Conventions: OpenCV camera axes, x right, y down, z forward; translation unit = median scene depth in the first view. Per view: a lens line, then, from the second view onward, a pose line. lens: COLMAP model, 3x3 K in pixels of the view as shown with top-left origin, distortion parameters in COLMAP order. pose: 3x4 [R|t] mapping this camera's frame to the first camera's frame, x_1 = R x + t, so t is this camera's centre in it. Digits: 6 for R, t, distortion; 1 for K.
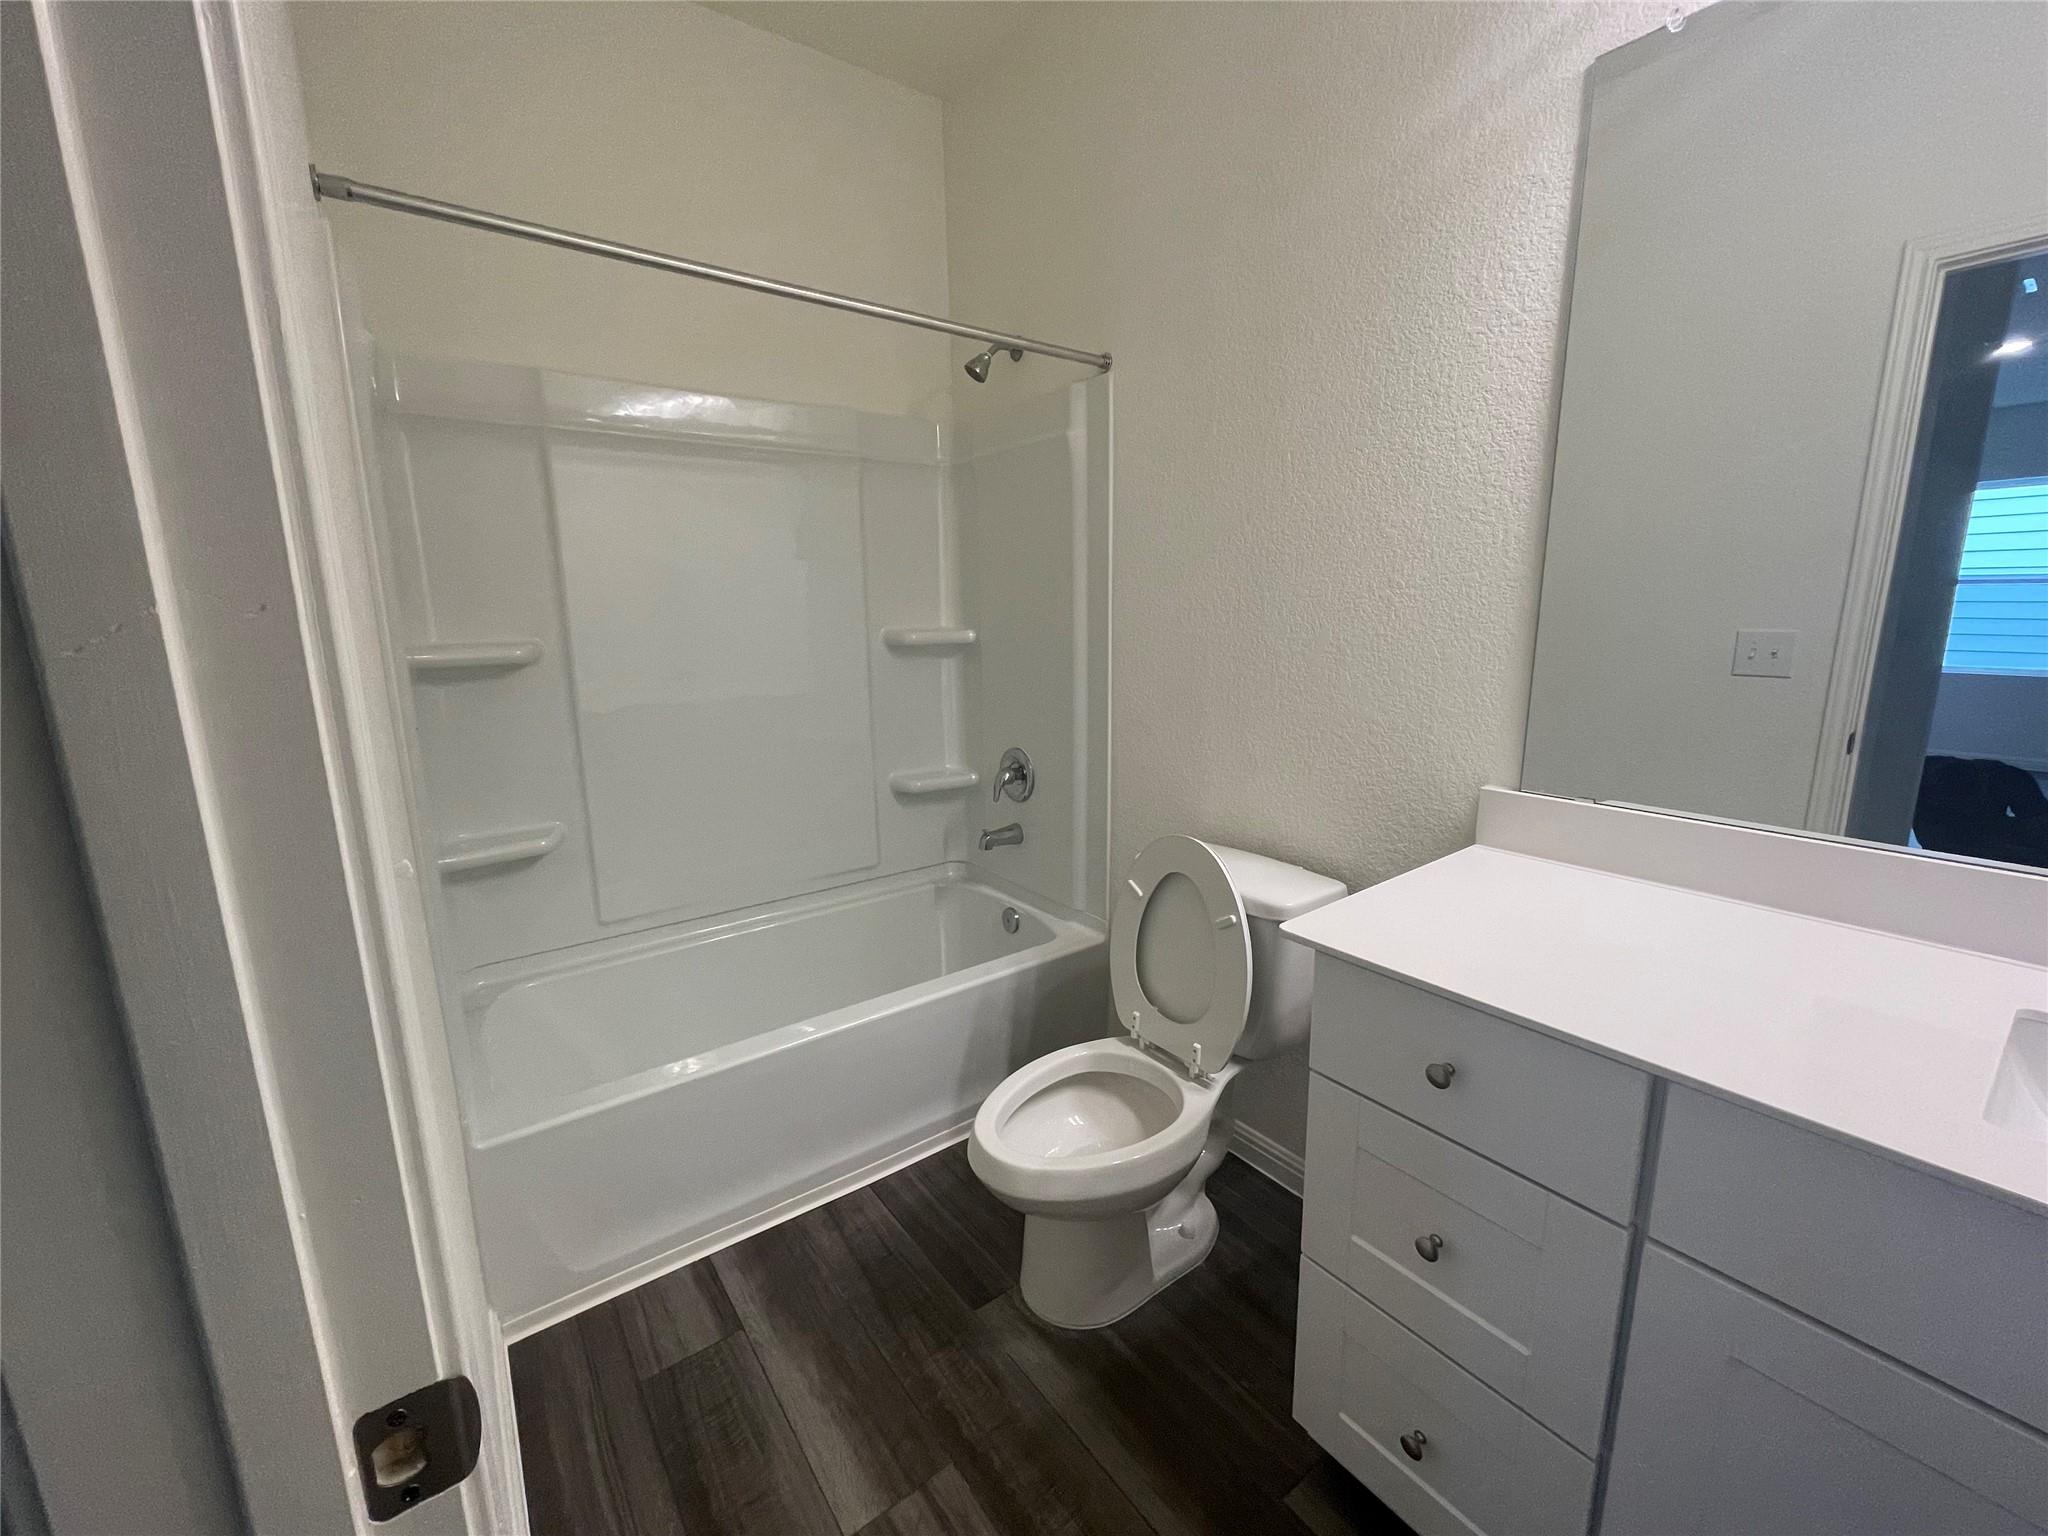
lens RADIAL K [[827.0, 0, 1033.6], [0, 827.0, 763.1], [0, 0, 1]] dist [-0.009545, -0.000552]
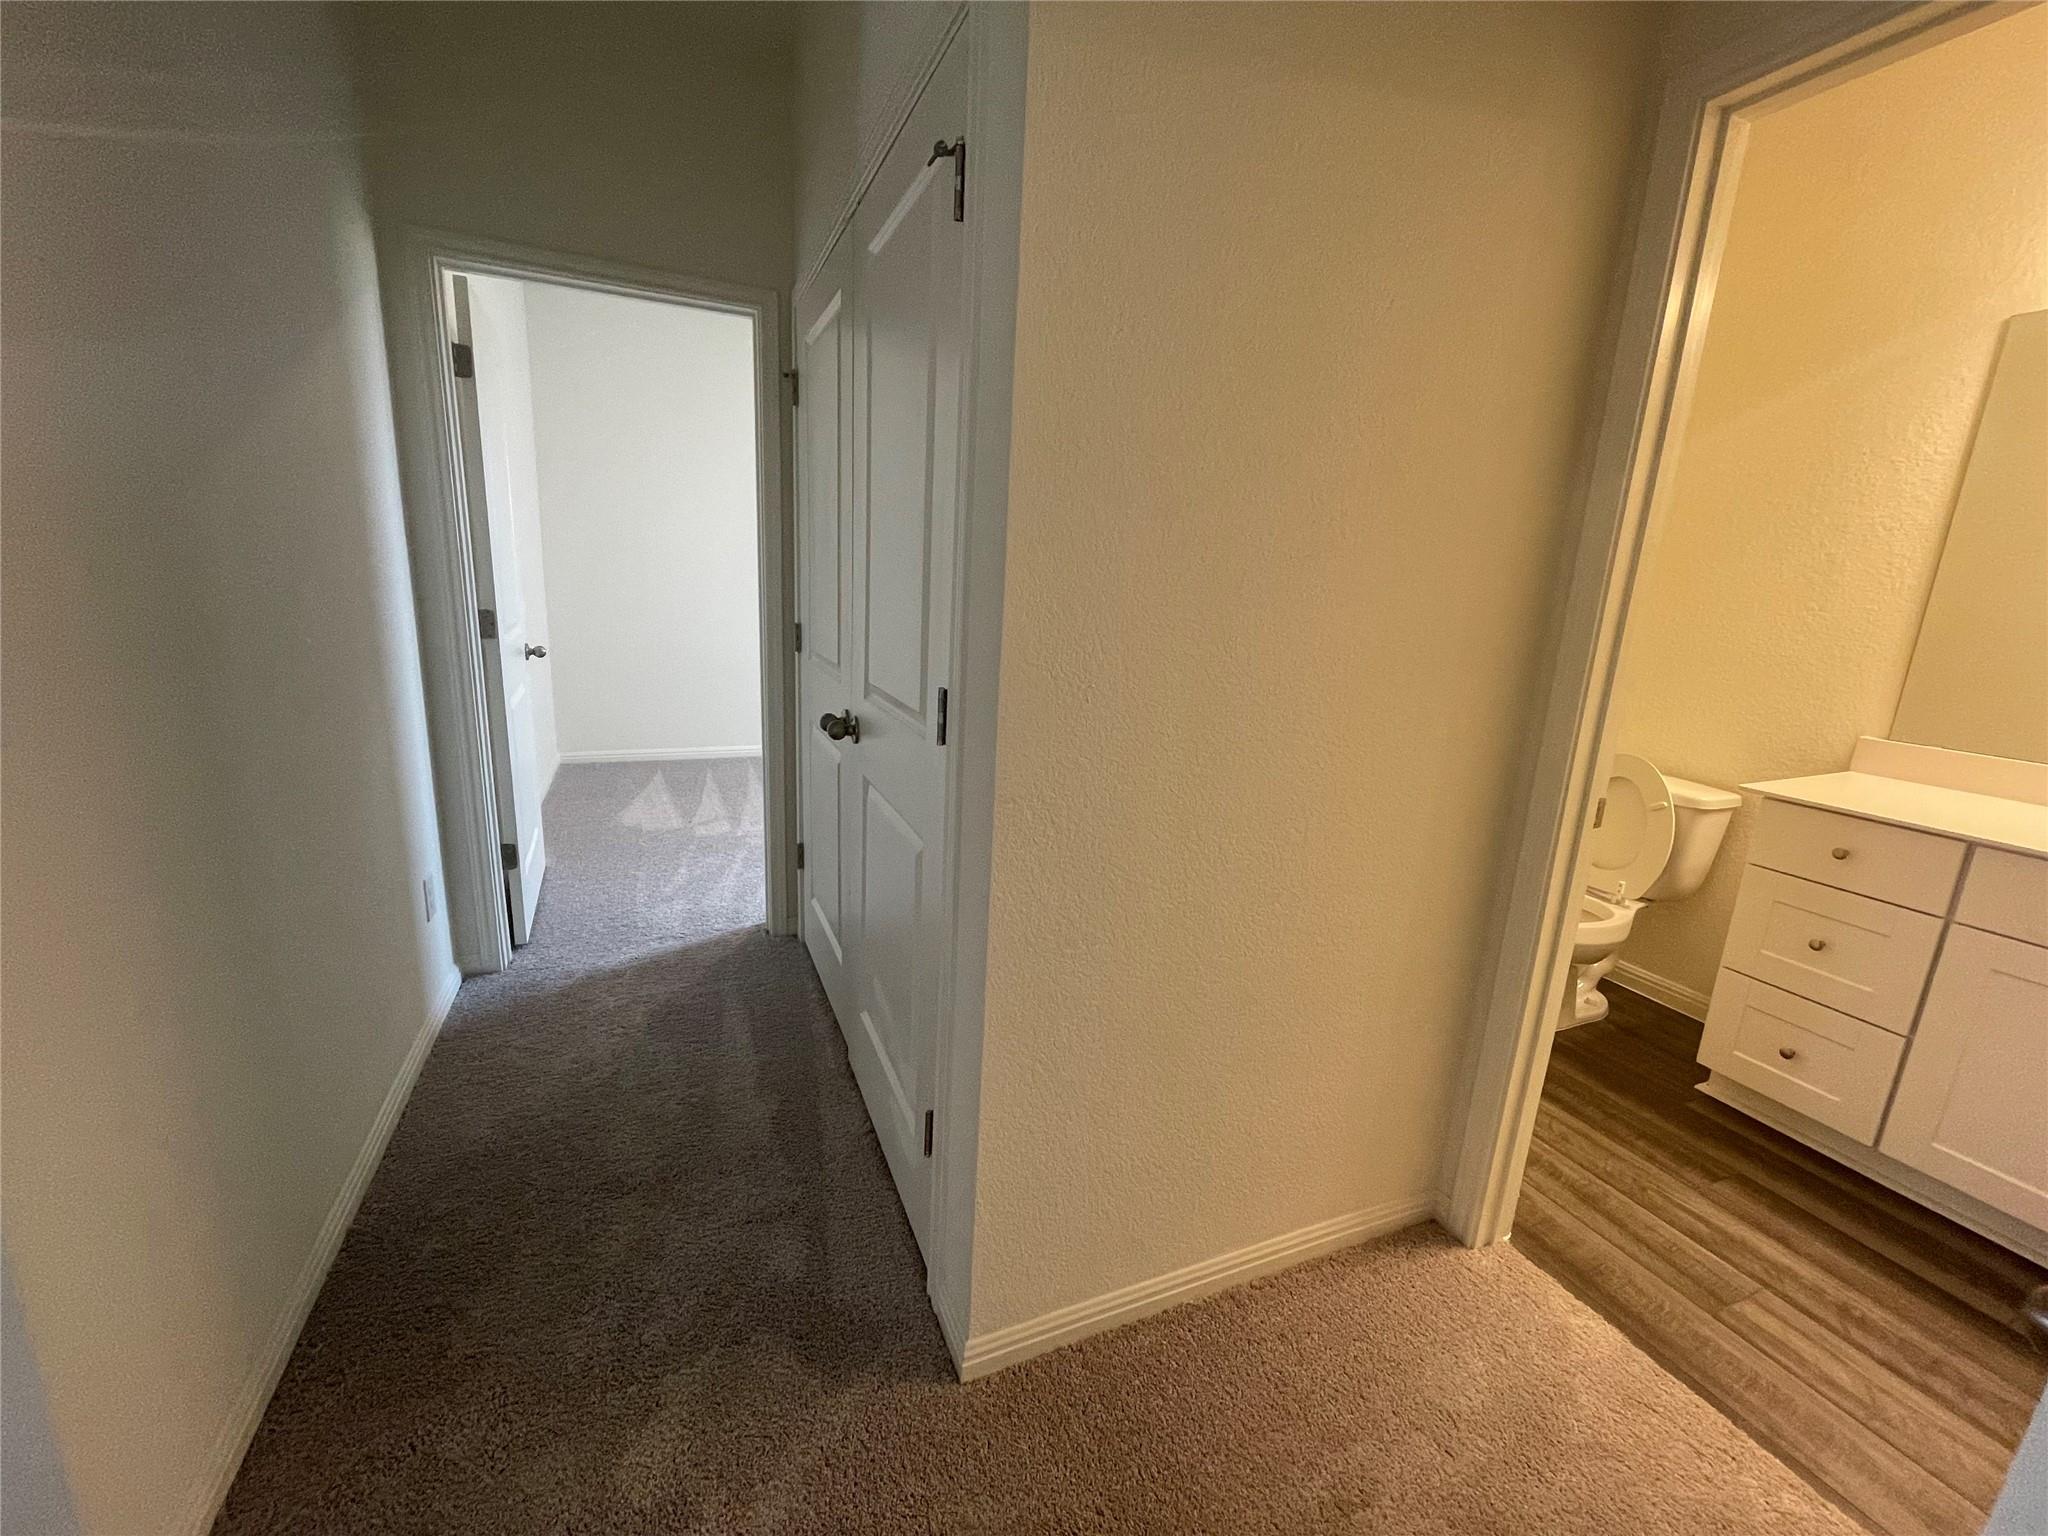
lens RADIAL K [[827.0, 0, 1019.2], [0, 827.0, 770.3], [0, 0, 1]] dist [-0.009545, -0.000552]
pose [[0.969355, 0.116415, -0.216328, -0.768028], [-0.108991, 0.992979, 0.045982, 0.214134], [0.220163, -0.020995, 0.975237, -1.027205]]
